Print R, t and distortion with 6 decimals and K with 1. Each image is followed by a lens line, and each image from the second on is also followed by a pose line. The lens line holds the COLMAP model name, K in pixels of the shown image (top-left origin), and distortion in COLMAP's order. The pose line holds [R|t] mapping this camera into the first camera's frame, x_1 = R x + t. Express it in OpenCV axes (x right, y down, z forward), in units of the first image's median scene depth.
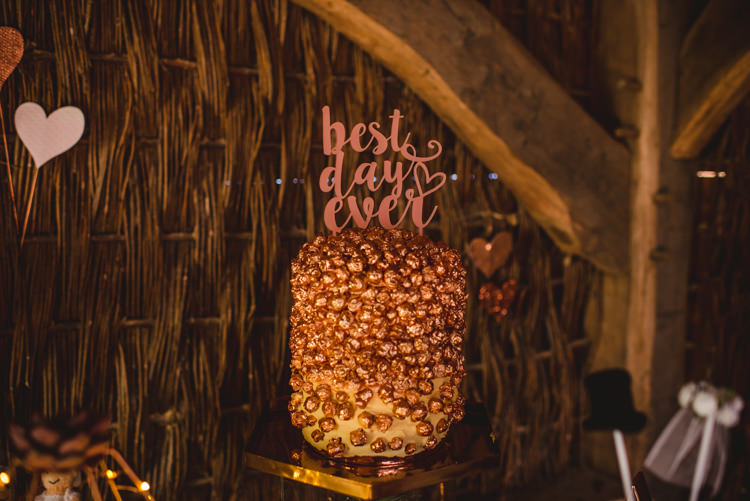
lens RADIAL K [[742.6, 0, 375.0], [0, 742.6, 250.5], [0, 0, 1]] dist [-0.010921, 0.000324]
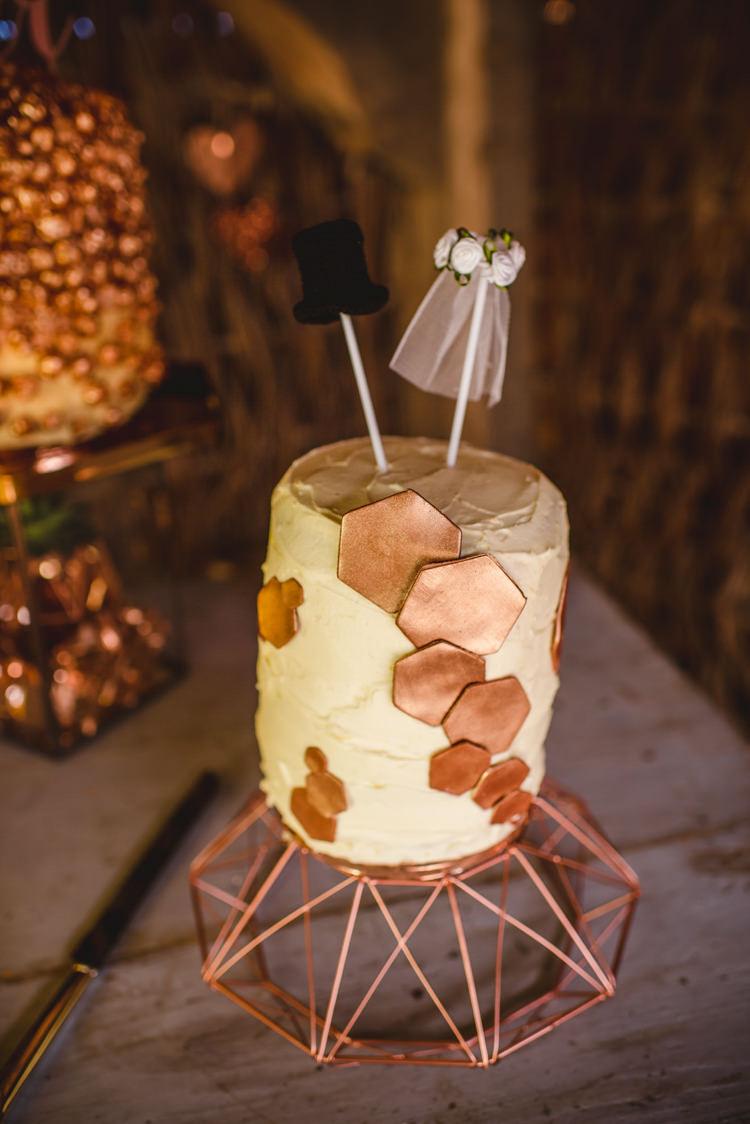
lens RADIAL K [[1118.6, 0, 375.0], [0, 1118.6, 562.0], [0, 0, 1]] dist [-0.013167, -0.007300]
pose [[0.971571, -0.129718, 0.198046, 0.059918], [0.065972, 0.951738, 0.299737, 0.071247], [-0.227369, -0.278151, 0.933239, 0.012226]]
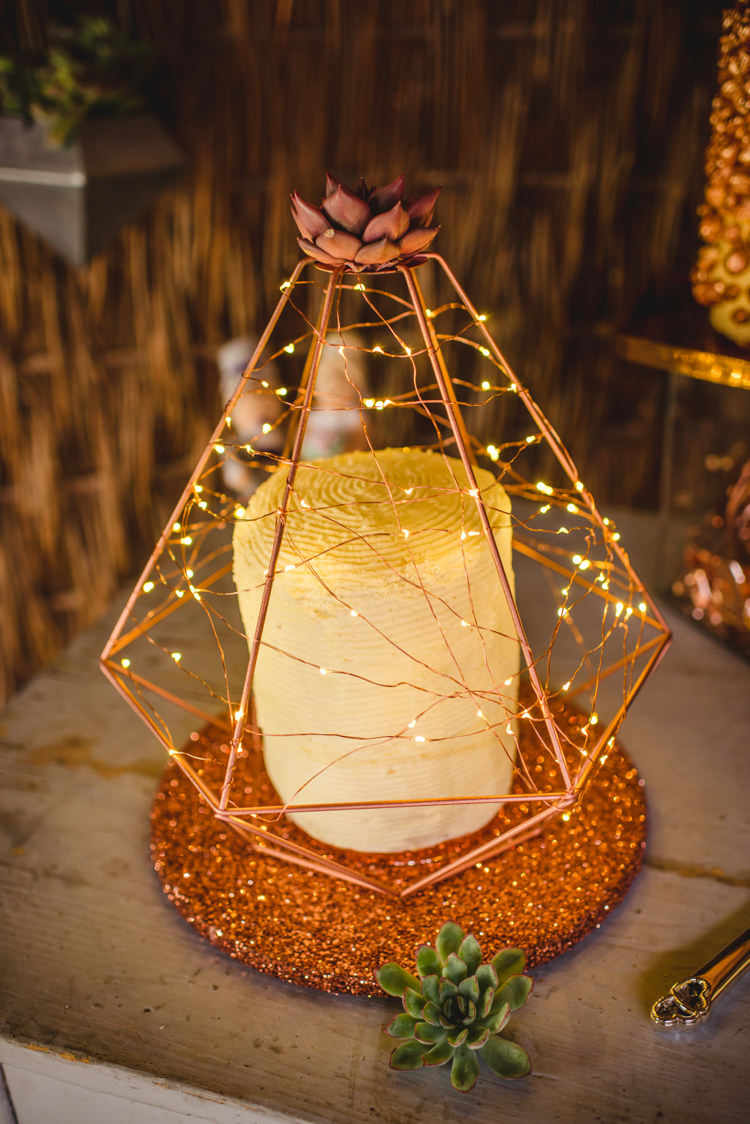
lens RADIAL K [[1118.6, 0, 375.0], [0, 1118.6, 562.0], [0, 0, 1]] dist [-0.013167, -0.007300]
pose [[0.939493, 0.112572, -0.323543, -0.027894], [0.000435, 0.944072, 0.329738, 0.093485], [0.342567, -0.309927, 0.886901, 0.015827]]
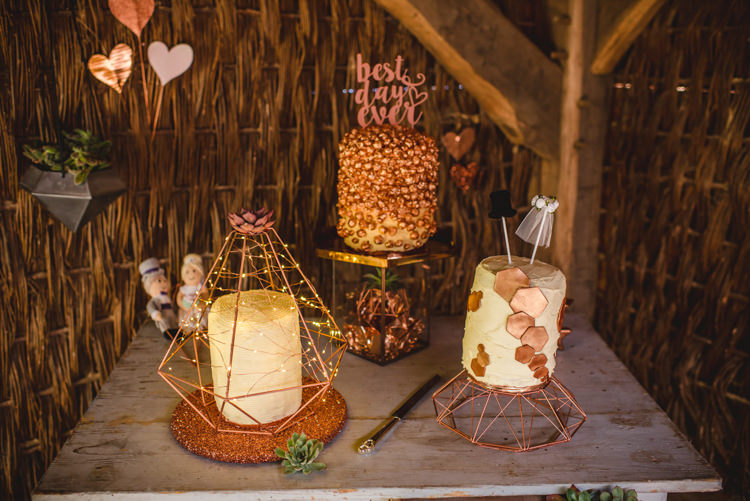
lens RADIAL K [[742.6, 0, 375.0], [0, 742.6, 250.5], [0, 0, 1]] dist [-0.010921, 0.000324]
pose [[0.999731, -0.003388, 0.022937, -0.048120], [0.000247, 0.990768, 0.135571, 0.018656], [-0.023185, -0.135529, 0.990502, -0.543213]]
